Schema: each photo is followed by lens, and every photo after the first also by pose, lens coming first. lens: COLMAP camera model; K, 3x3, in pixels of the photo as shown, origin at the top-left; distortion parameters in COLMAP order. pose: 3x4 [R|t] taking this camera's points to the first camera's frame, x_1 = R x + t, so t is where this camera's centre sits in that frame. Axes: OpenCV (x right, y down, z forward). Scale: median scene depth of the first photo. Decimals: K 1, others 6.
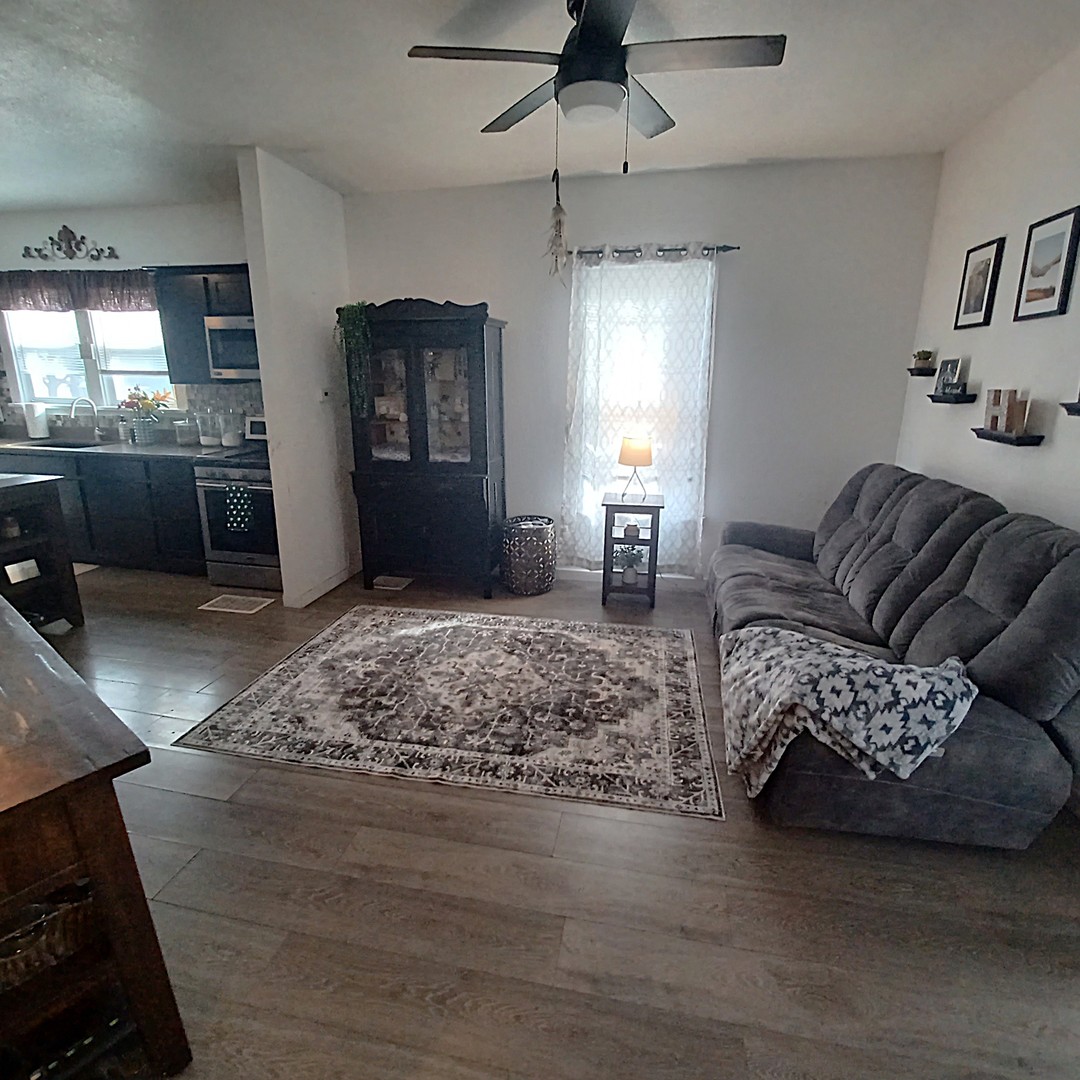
lens RADIAL K [[583.6, 0, 533.7], [0, 583.6, 526.0], [0, 0, 1]] dist [0.006665, -0.009803]
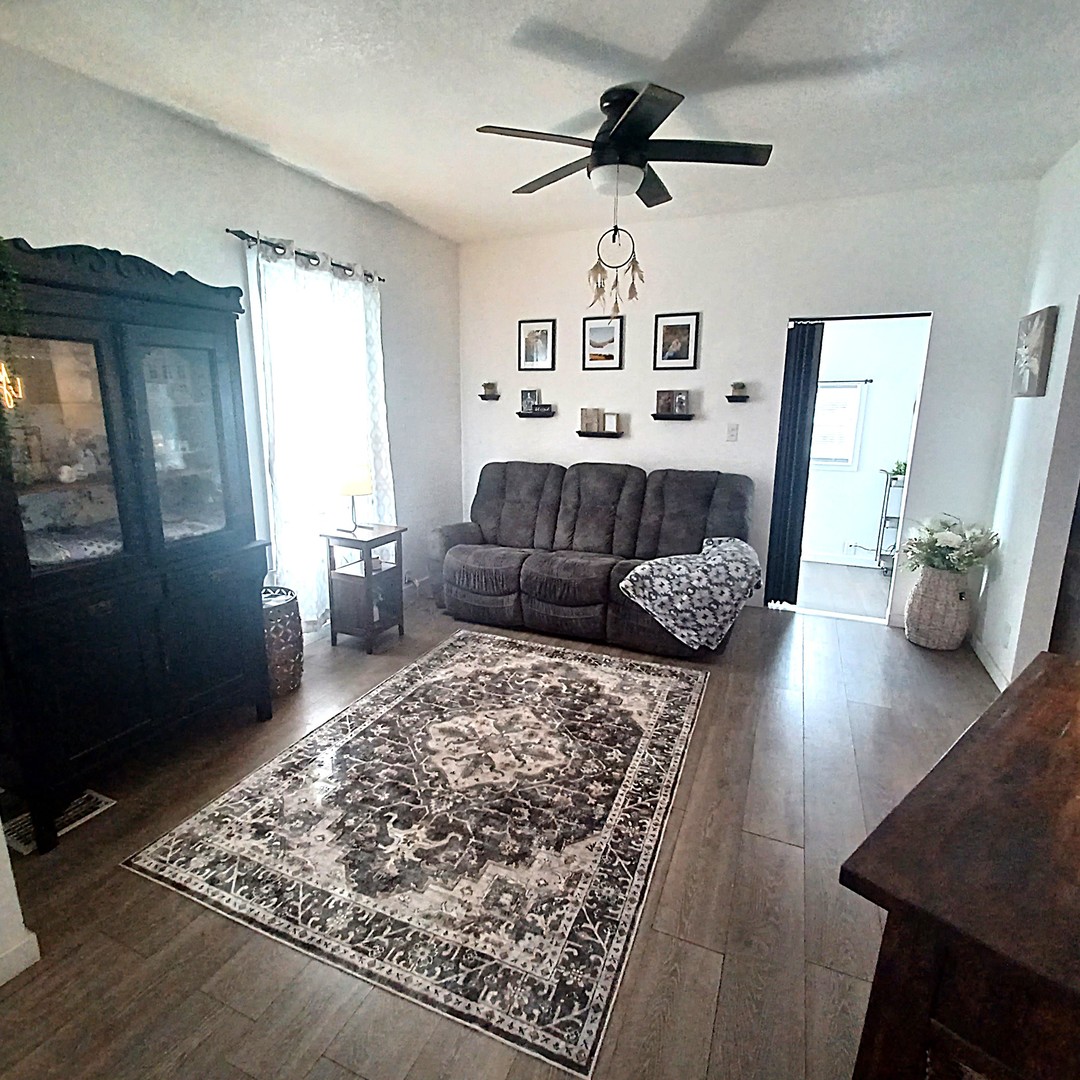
lens RADIAL K [[587.4, 0, 539.8], [0, 587.4, 525.8], [0, 0, 1]] dist [-0.001688, -0.001046]
pose [[0.204079, -0.199313, 0.958450, -0.568544], [0.234584, 0.960486, 0.149787, -0.110490], [-0.950433, 0.194268, 0.242771, 0.444002]]
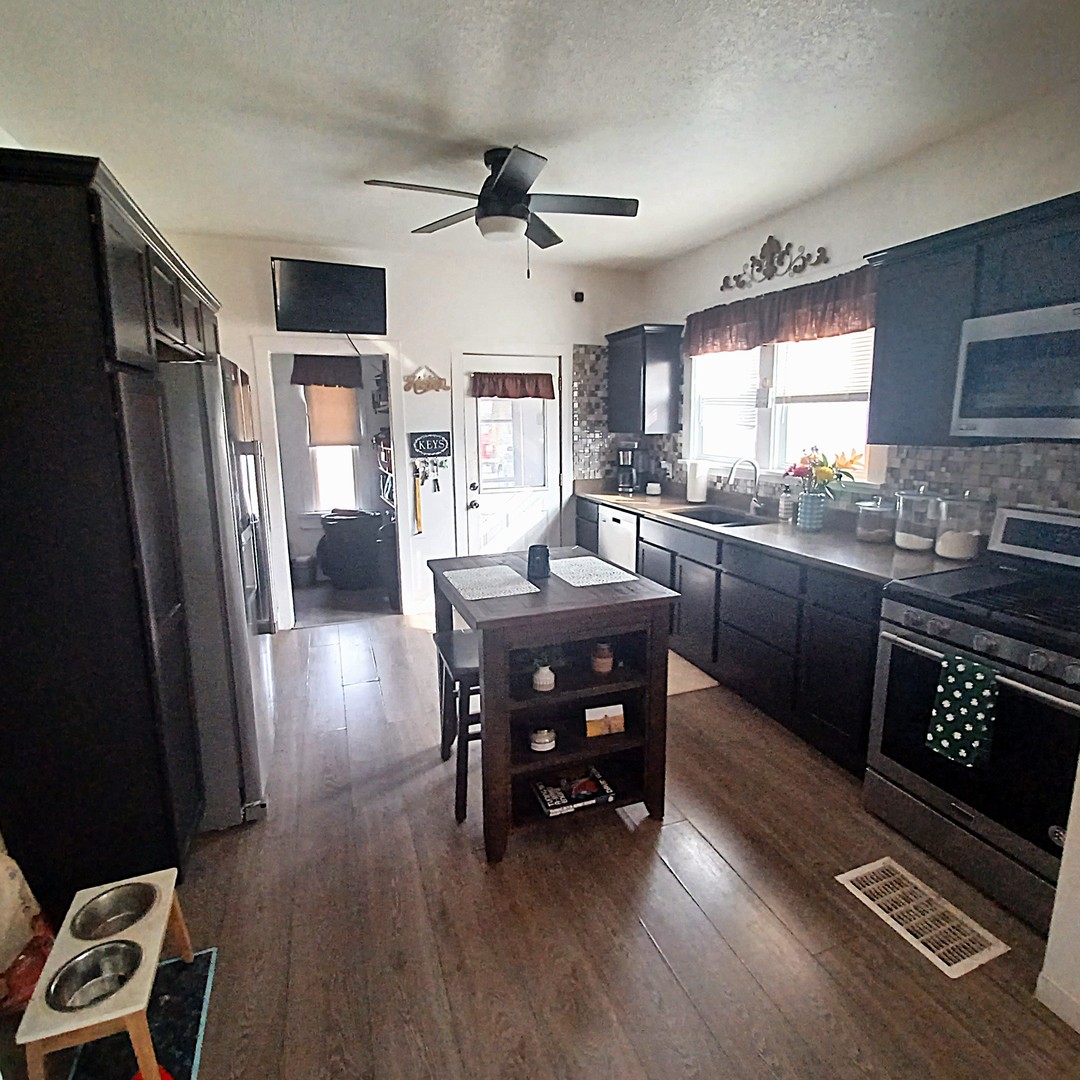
lens RADIAL K [[587.4, 0, 539.8], [0, 587.4, 525.8], [0, 0, 1]] dist [-0.001688, -0.001046]
pose [[0.526974, 0.132421, -0.839502, -0.274414], [-0.192775, 0.980665, 0.033679, -0.113240], [0.827730, 0.144087, 0.542312, 0.394646]]
